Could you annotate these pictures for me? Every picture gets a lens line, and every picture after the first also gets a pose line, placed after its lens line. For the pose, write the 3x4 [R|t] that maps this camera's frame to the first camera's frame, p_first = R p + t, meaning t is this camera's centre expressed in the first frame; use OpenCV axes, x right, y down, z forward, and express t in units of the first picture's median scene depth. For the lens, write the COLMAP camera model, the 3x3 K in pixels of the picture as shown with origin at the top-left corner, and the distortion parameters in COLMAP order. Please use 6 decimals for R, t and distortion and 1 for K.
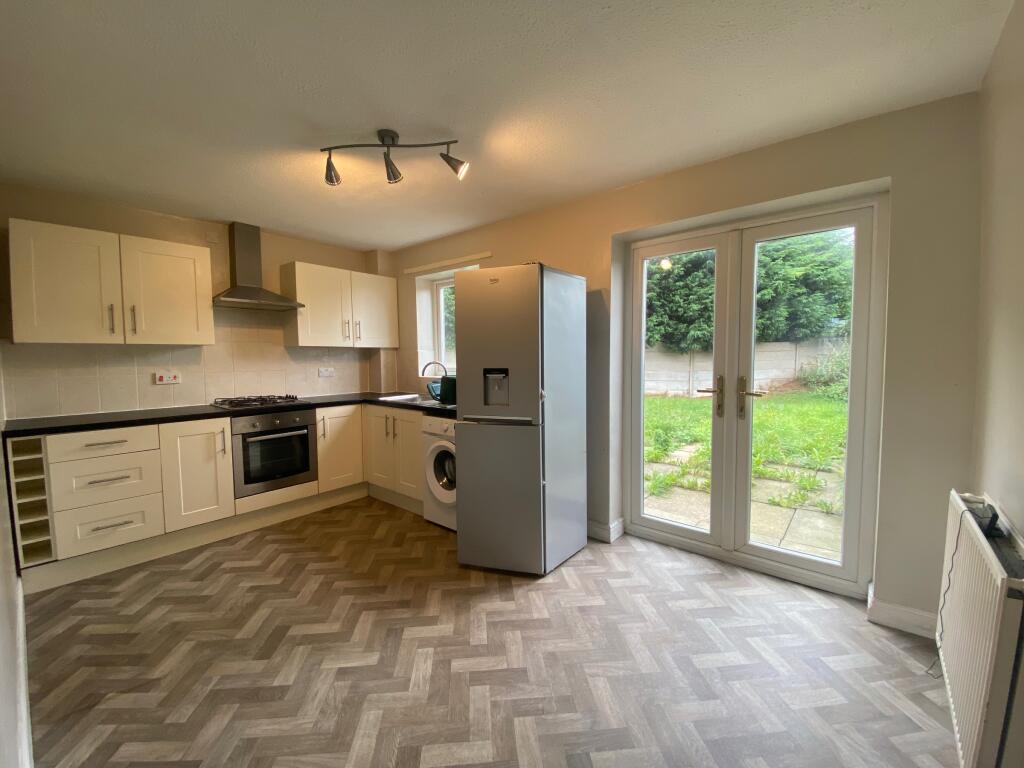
lens RADIAL K [[414.6, 0, 512.6], [0, 414.6, 383.1], [0, 0, 1]] dist [-0.009522, -0.007351]
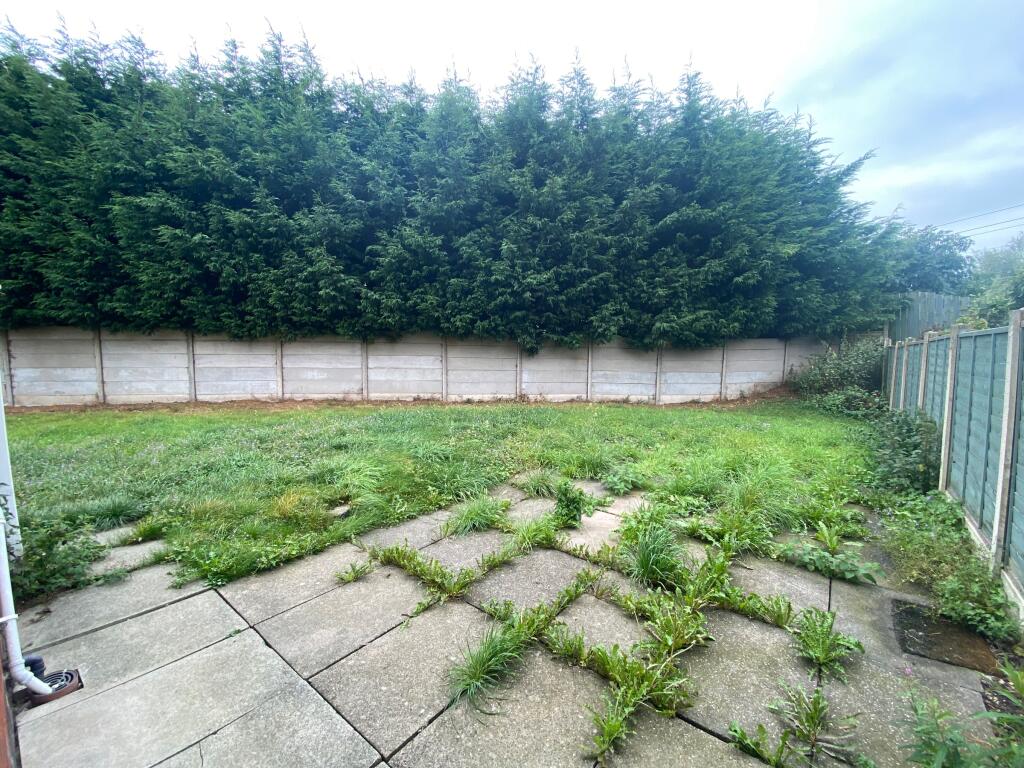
lens RADIAL K [[414.6, 0, 511.3], [0, 414.6, 382.3], [0, 0, 1]] dist [-0.009522, -0.007351]
pose [[0.999544, 0.015035, 0.026195, 0.134465], [-0.015453, 0.999756, 0.015797, -0.019540], [-0.025951, -0.016195, 0.999532, 0.211696]]
